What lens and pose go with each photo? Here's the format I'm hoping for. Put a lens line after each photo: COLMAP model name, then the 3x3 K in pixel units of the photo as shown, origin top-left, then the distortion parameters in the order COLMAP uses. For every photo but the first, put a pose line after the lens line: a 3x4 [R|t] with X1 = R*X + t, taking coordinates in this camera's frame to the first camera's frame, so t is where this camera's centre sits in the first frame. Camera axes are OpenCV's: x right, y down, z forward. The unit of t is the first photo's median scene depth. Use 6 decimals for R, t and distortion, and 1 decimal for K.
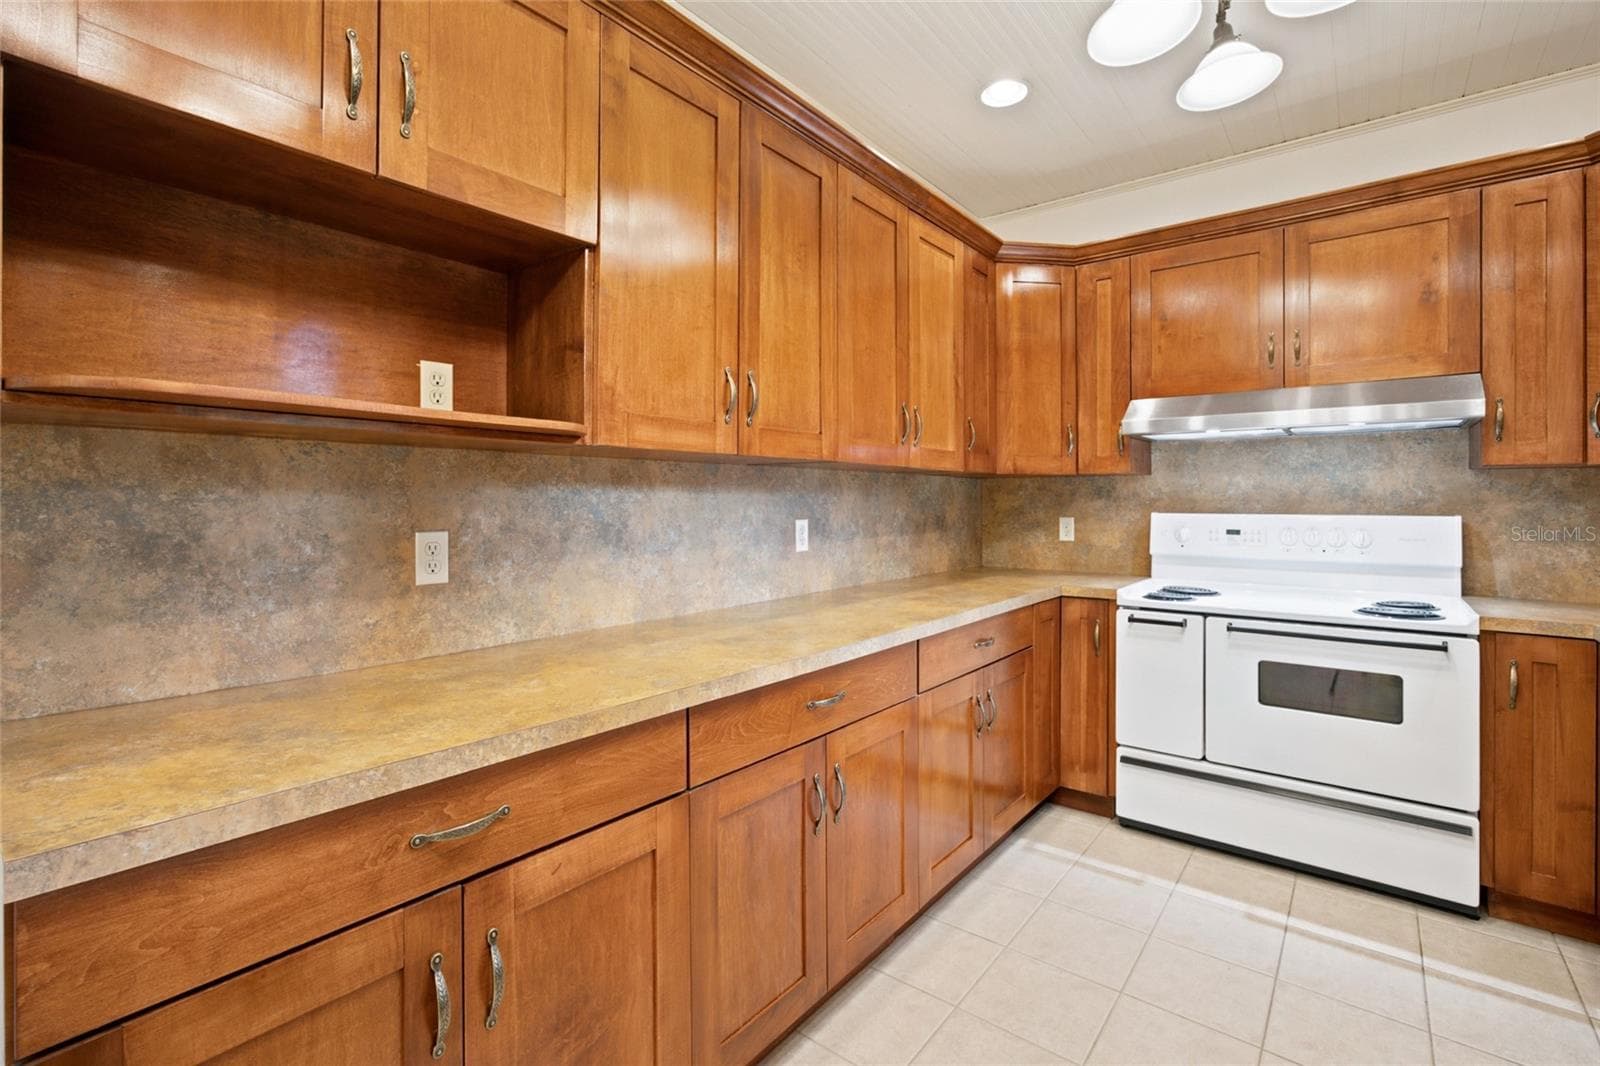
lens RADIAL K [[728.6, 0, 804.9], [0, 728.6, 501.1], [0, 0, 1]] dist [-0.005915, 0.000604]
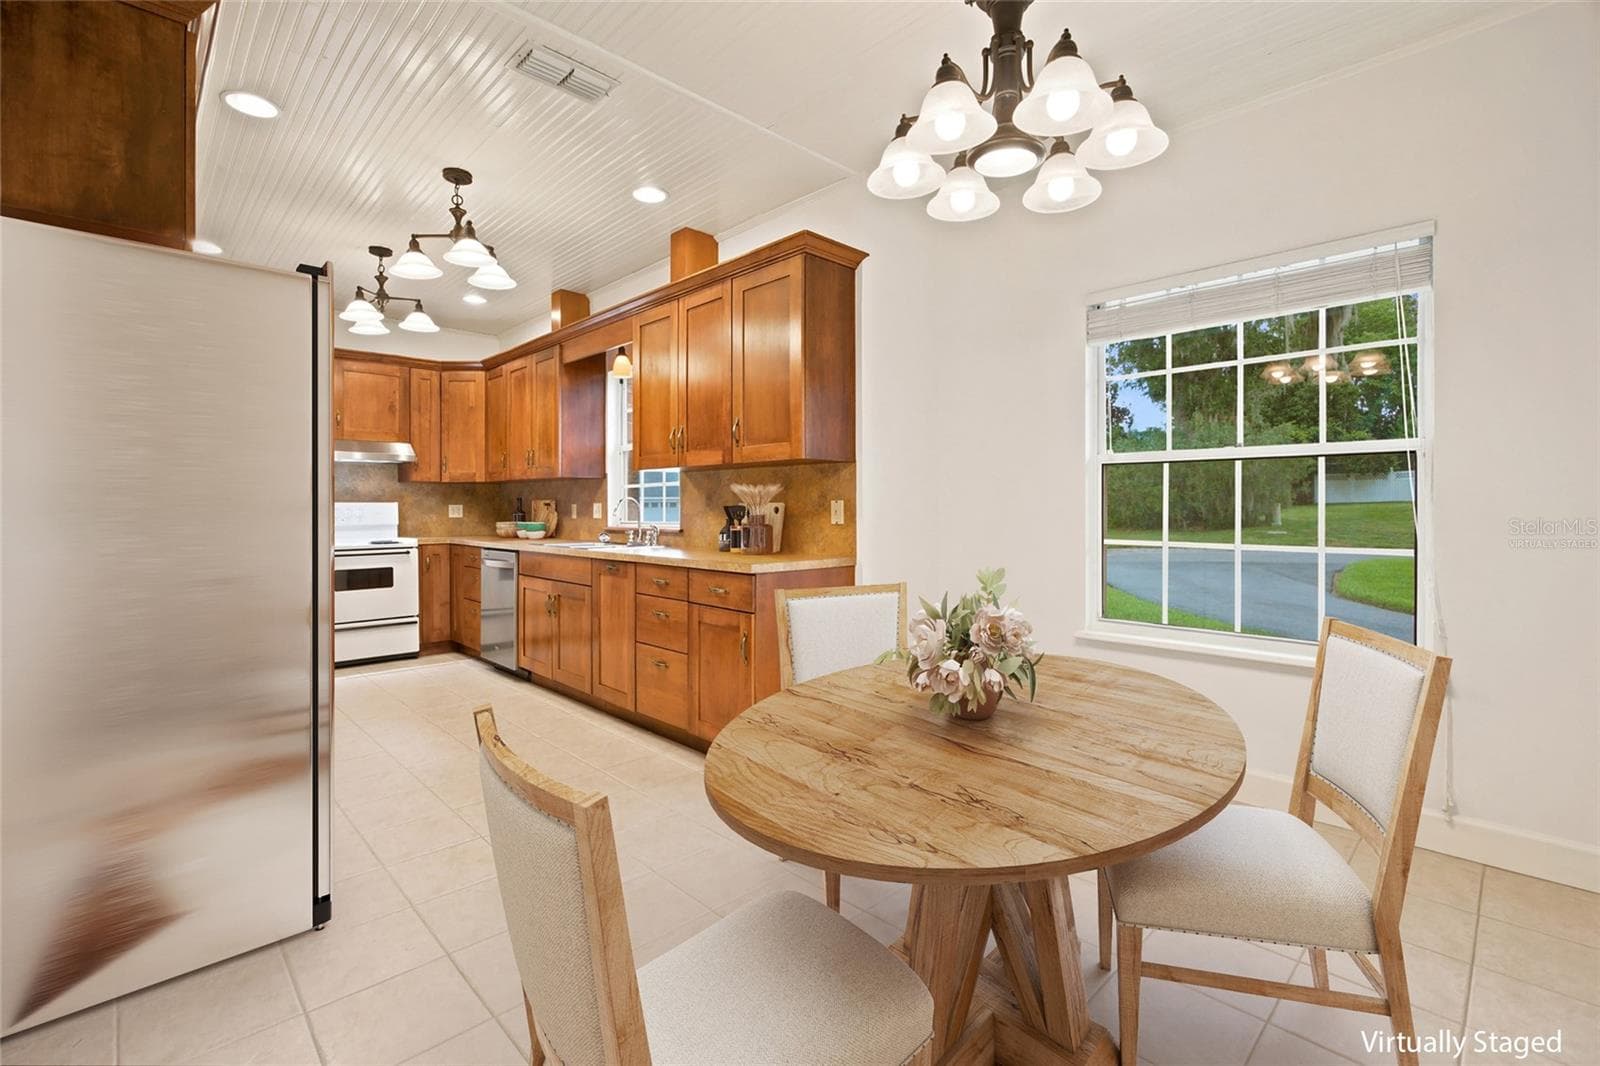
lens RADIAL K [[728.6, 0, 803.7], [0, 728.6, 523.6], [0, 0, 1]] dist [-0.005915, 0.000604]
pose [[0.144487, -0.017409, 0.989354, -1.232298], [0.000977, 0.999847, 0.017451, 0.050621], [-0.989506, -0.001555, 0.144482, -0.633526]]
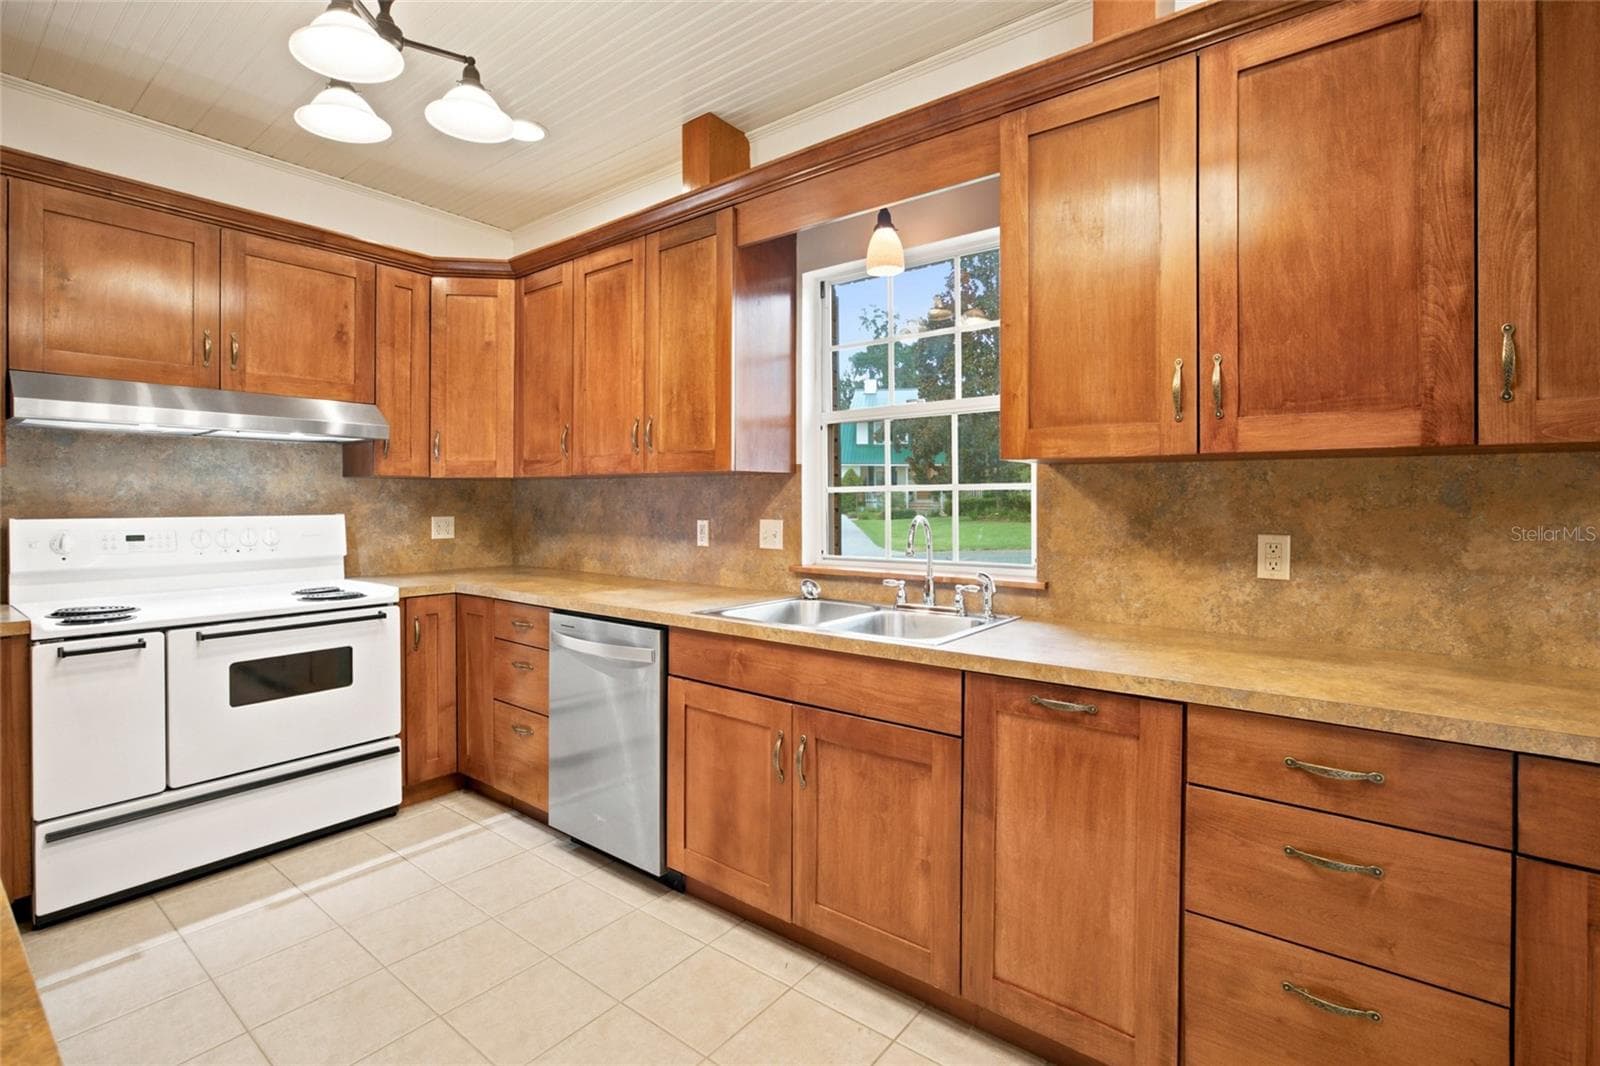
lens RADIAL K [[728.6, 0, 789.9], [0, 728.6, 511.6], [0, 0, 1]] dist [-0.005915, 0.000604]
pose [[0.001437, -0.016024, 0.999871, -0.357842], [0.001580, 0.999870, 0.016022, -0.003372], [-0.999998, 0.001557, 0.001462, 0.230213]]
